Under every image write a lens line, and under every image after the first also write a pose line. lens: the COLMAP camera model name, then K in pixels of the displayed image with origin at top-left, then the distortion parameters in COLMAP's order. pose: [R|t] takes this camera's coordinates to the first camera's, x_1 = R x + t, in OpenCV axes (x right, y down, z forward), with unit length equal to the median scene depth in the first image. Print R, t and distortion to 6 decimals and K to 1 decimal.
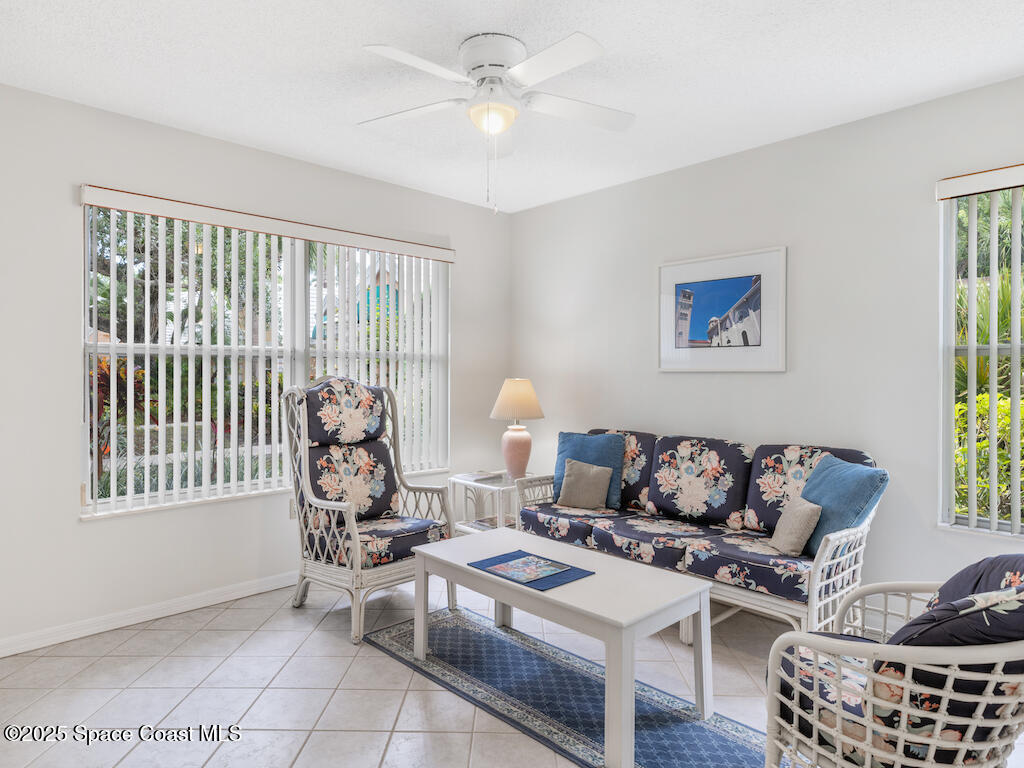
lens RADIAL K [[628.9, 0, 513.0], [0, 628.9, 382.3], [0, 0, 1]] dist [0.001527, -0.000280]
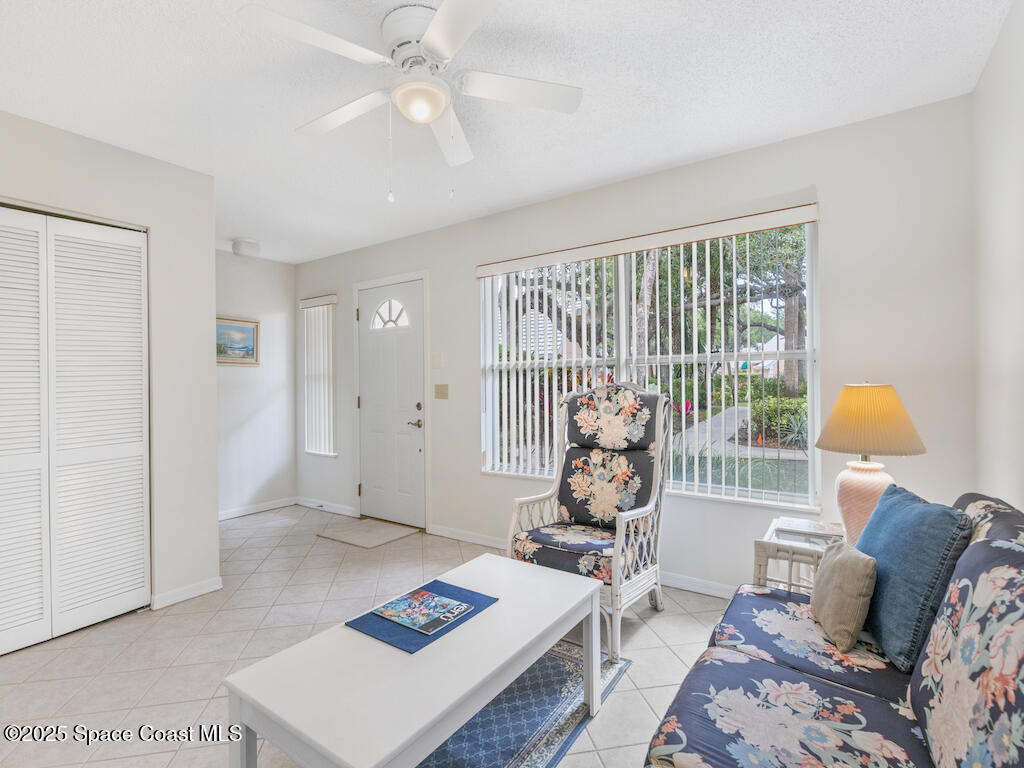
lens RADIAL K [[506.4, 0, 512.9], [0, 506.4, 383.2], [0, 0, 1]] dist [0.000309, -0.000067]
pose [[0.172378, -0.002970, -0.985026, 0.515048], [-0.000587, 0.999995, -0.003118, -0.006293], [0.985031, 0.001116, 0.172375, 0.711890]]
